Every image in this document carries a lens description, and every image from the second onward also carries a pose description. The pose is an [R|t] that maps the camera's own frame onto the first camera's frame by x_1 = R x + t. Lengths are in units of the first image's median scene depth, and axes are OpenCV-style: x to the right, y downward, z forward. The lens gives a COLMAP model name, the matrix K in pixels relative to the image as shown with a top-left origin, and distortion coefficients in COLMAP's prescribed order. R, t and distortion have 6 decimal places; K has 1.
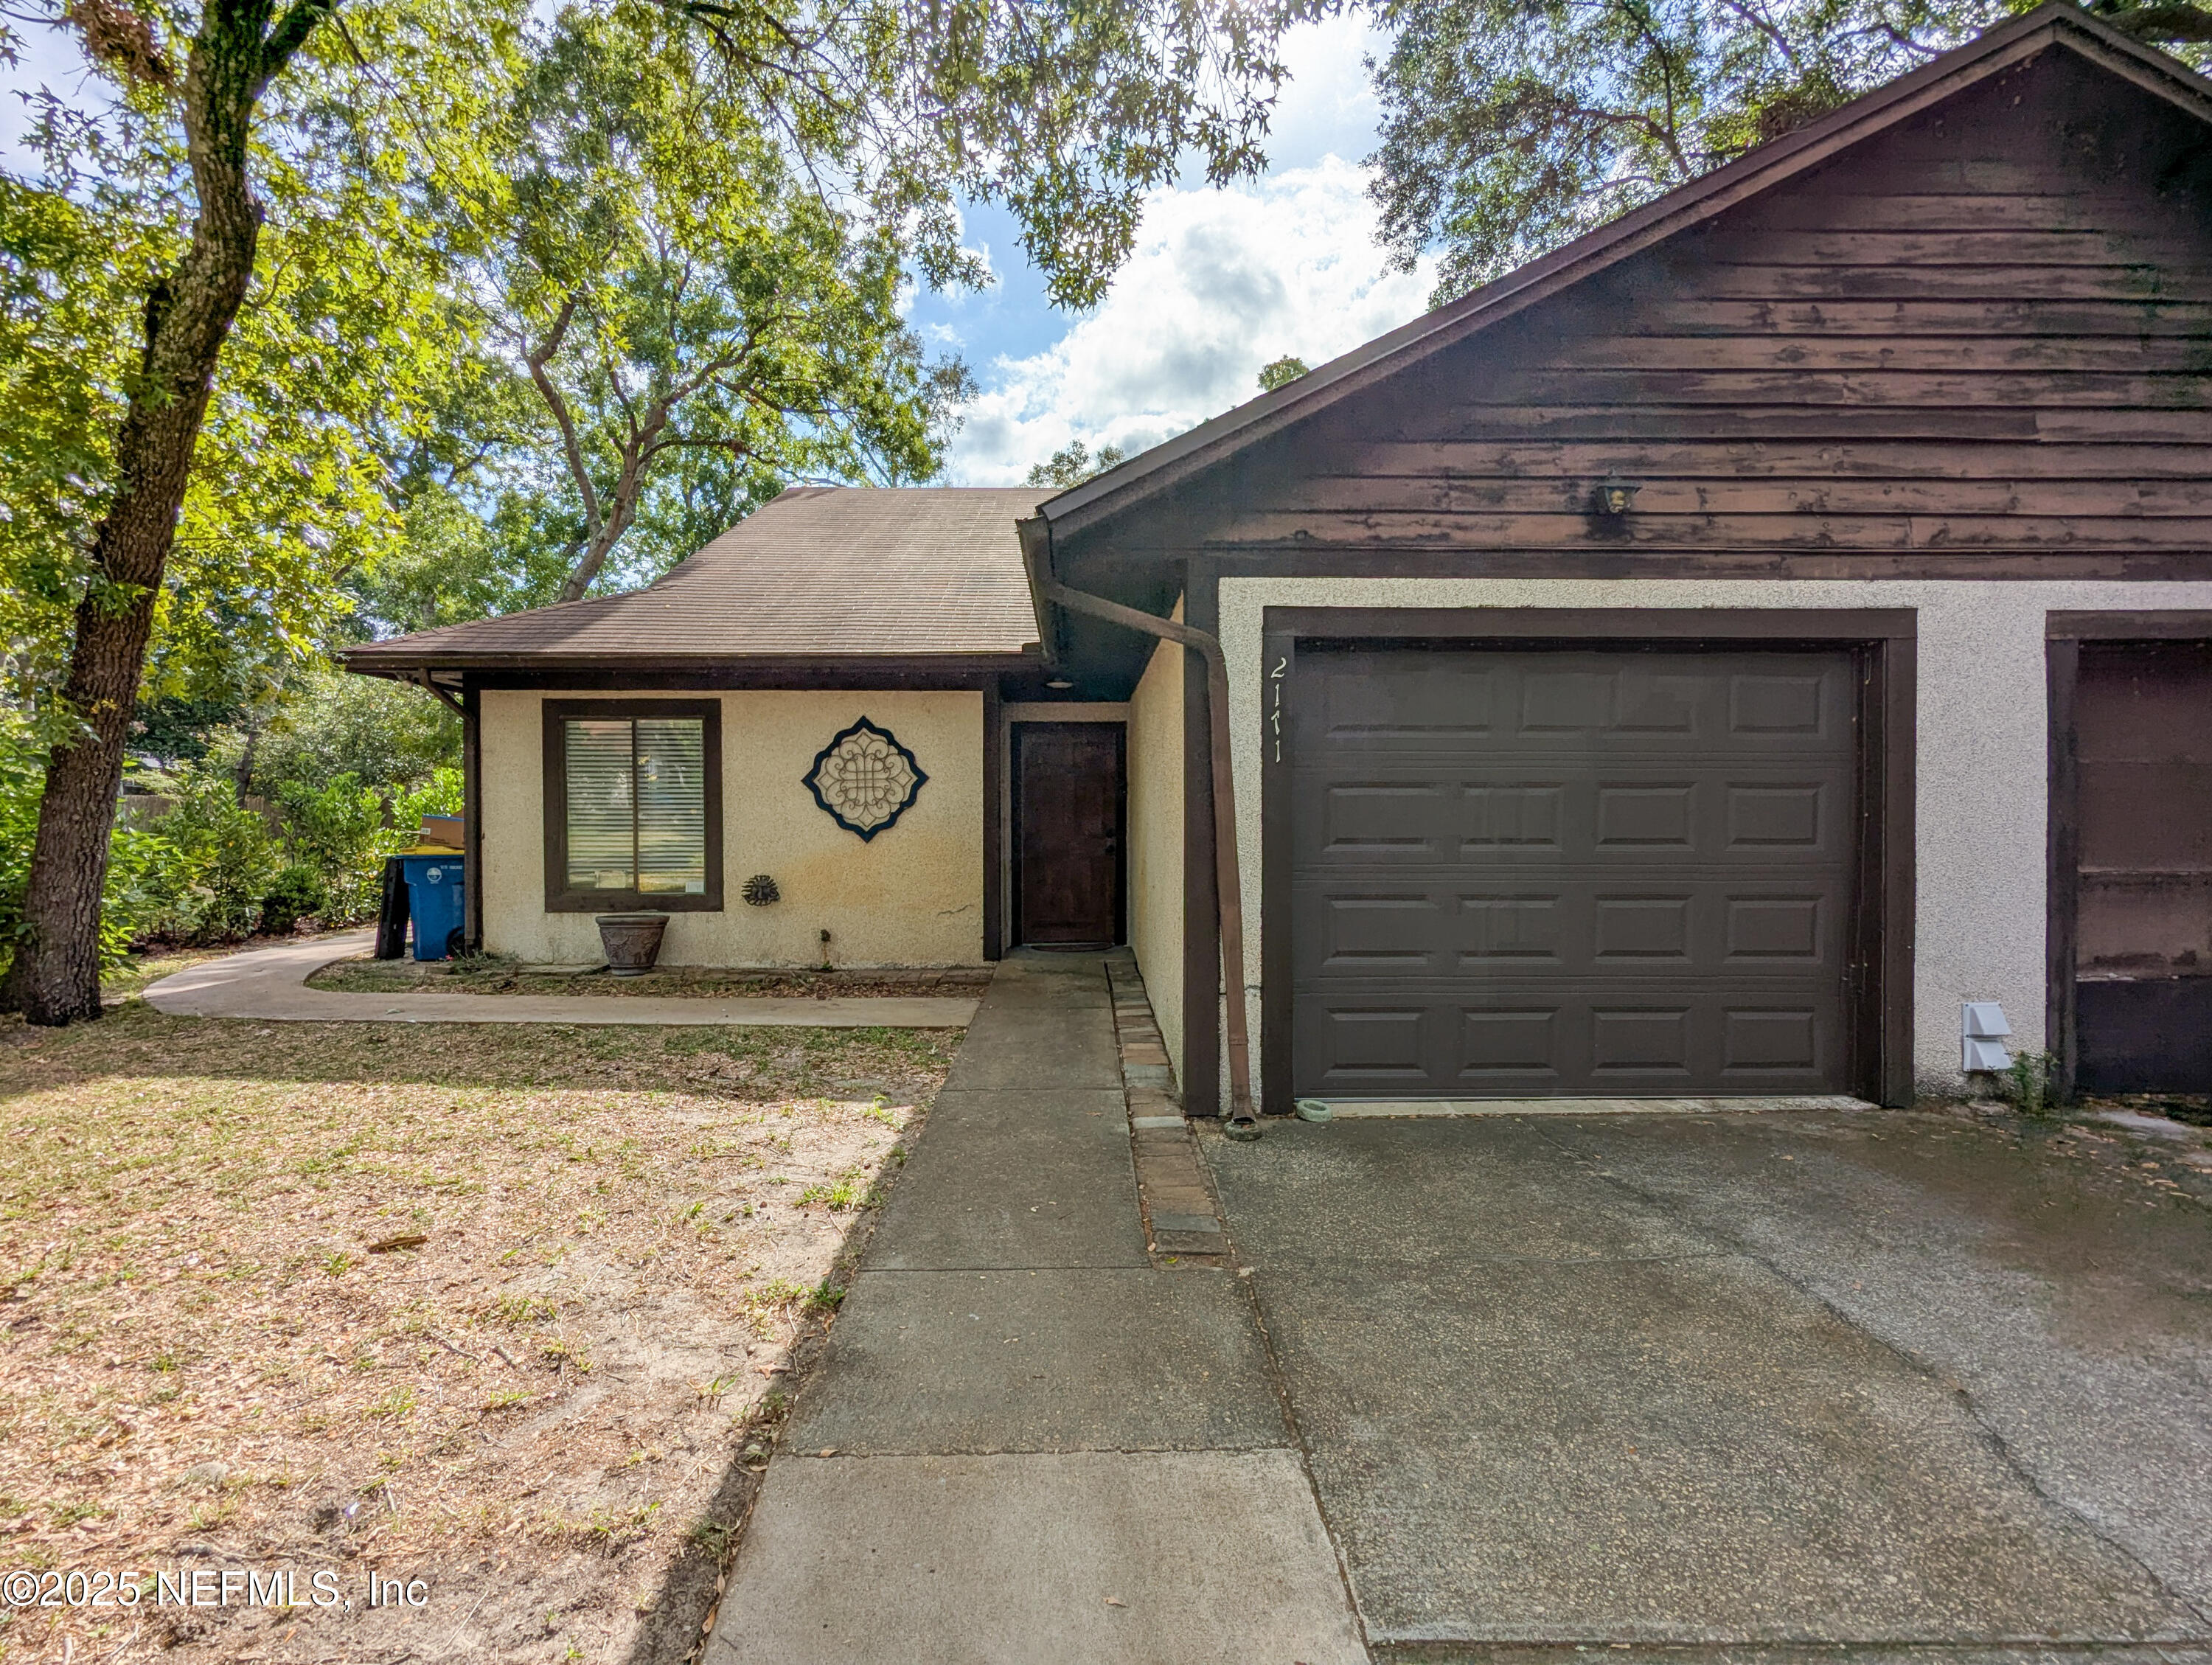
lens RADIAL K [[1062.9, 0, 1108.8], [0, 1062.9, 827.7], [0, 0, 1]] dist [-0.005832, 0.003088]
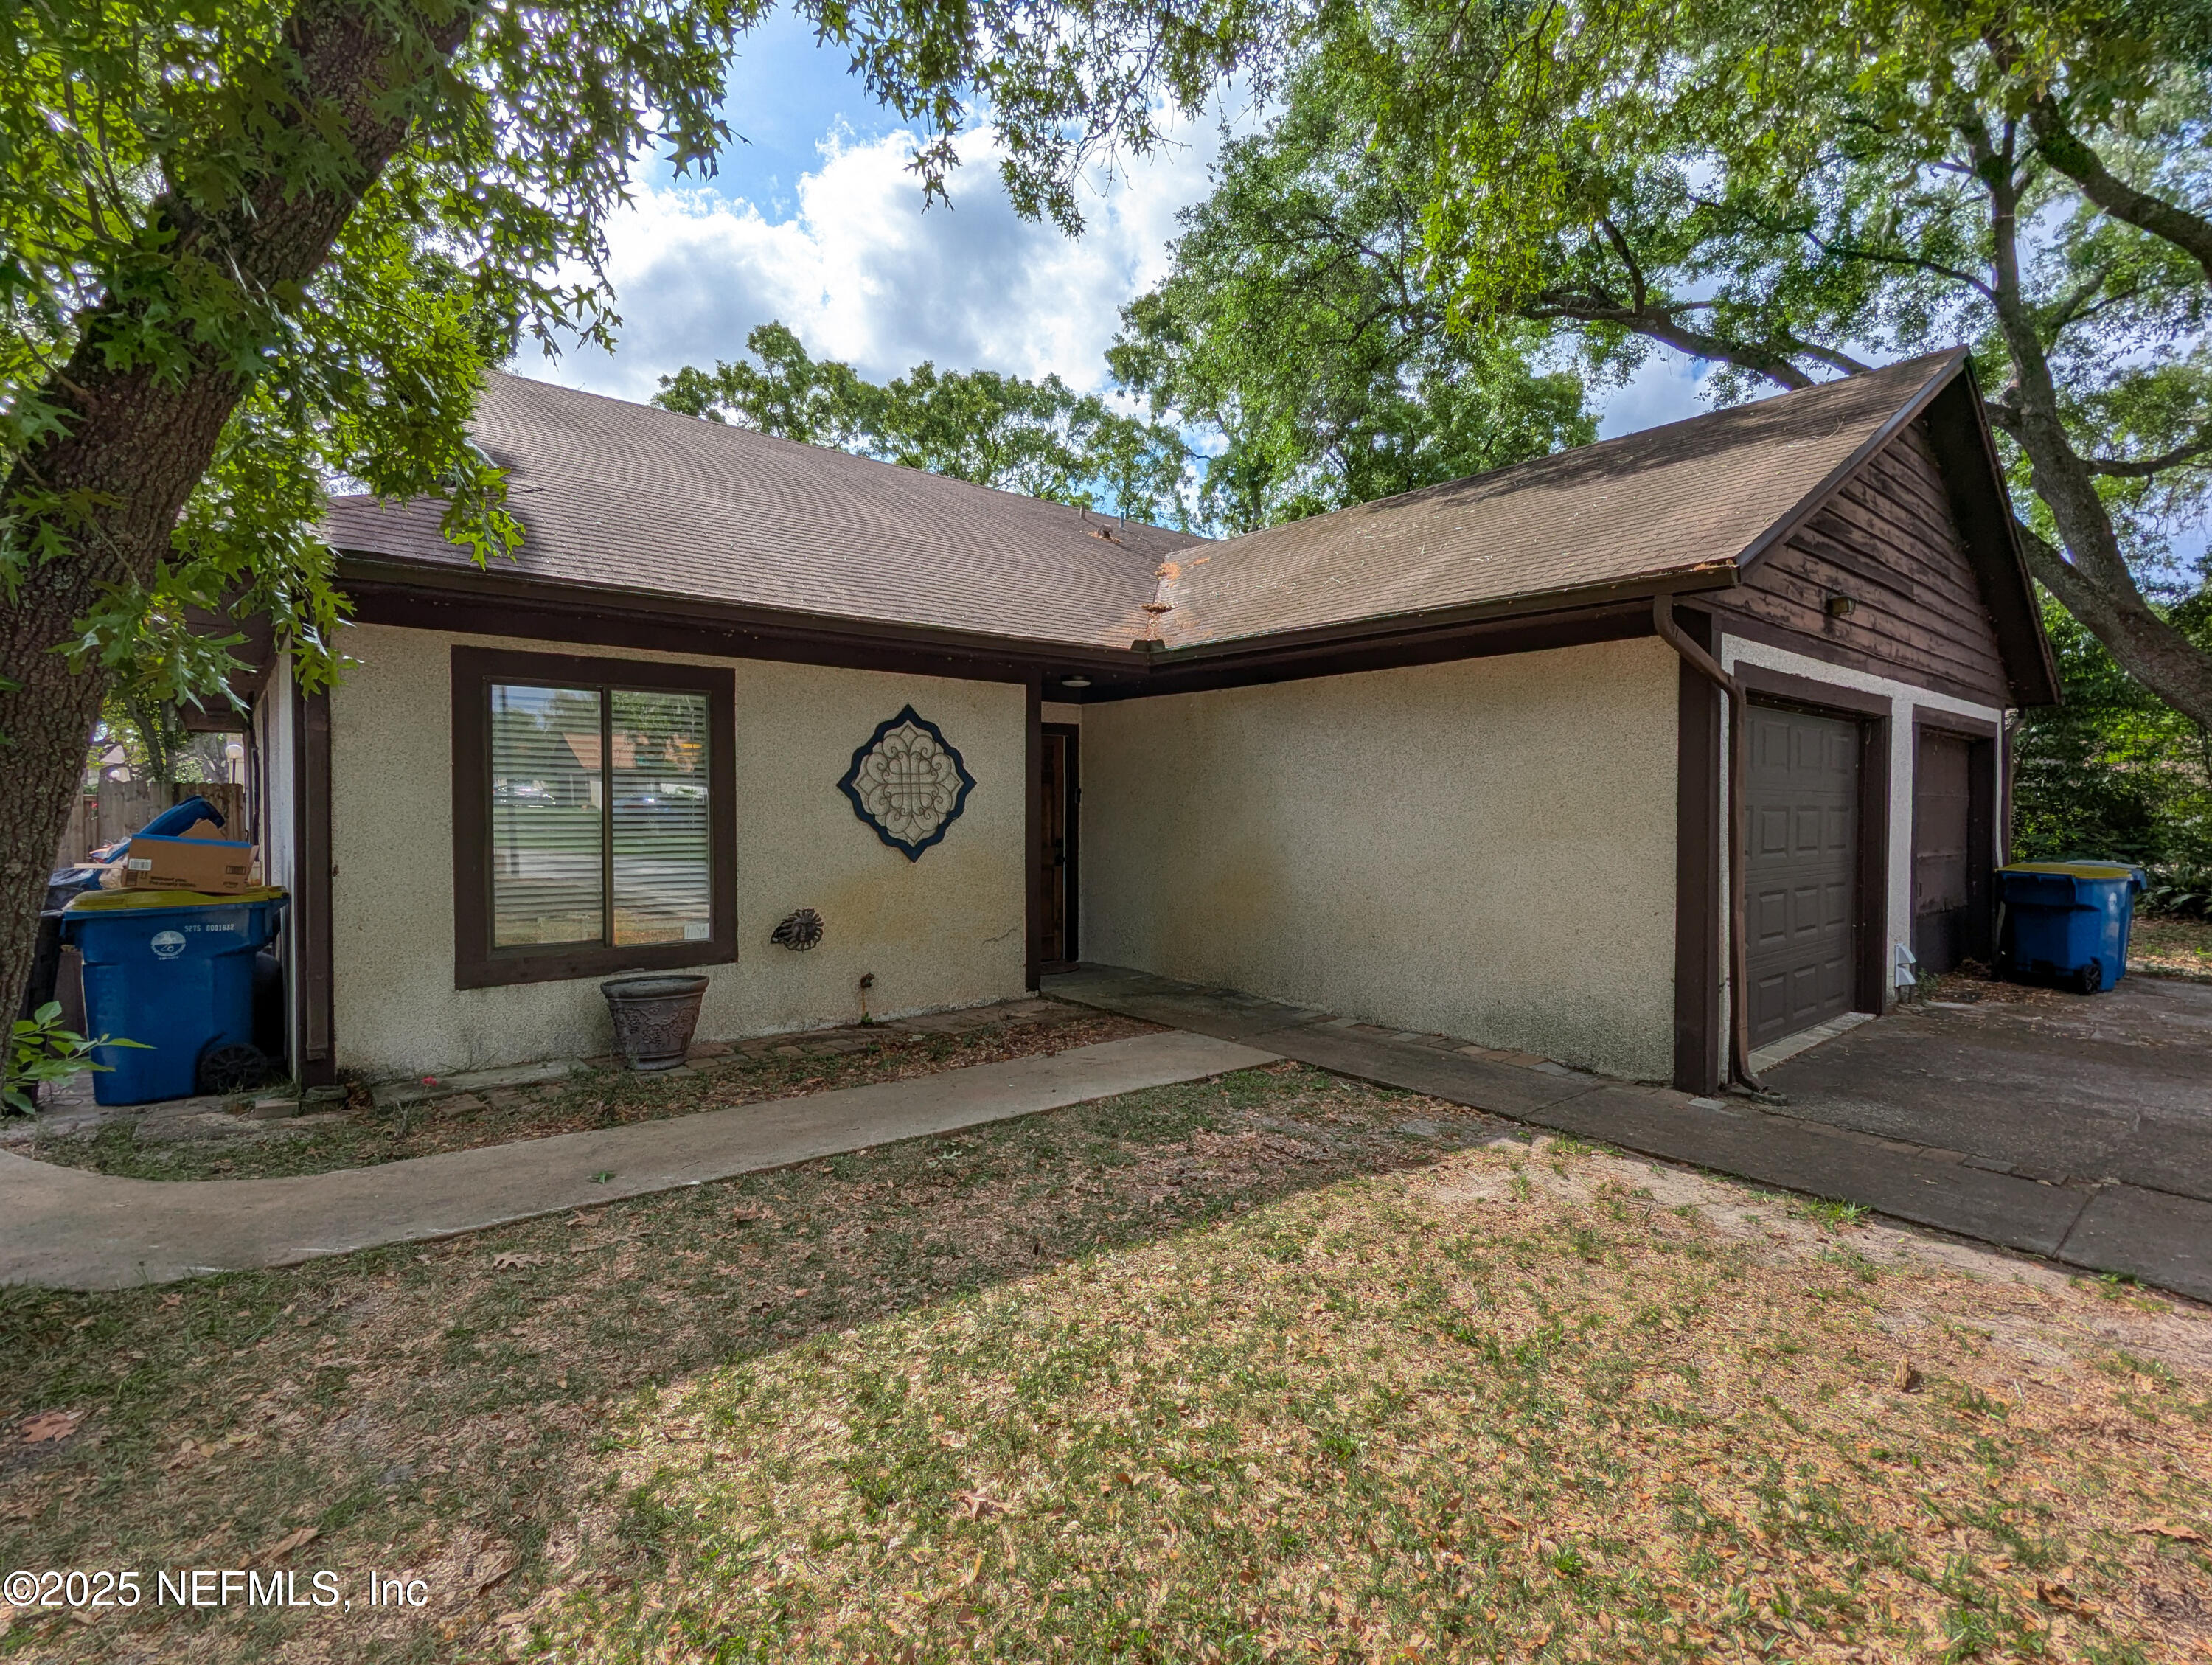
lens RADIAL K [[1062.9, 0, 1093.6], [0, 1062.9, 825.9], [0, 0, 1]] dist [-0.005832, 0.003088]
pose [[0.772852, -0.010781, 0.634495, -0.978643], [0.005184, 0.999930, 0.010675, -0.032271], [-0.634565, -0.004961, 0.772853, 0.440621]]
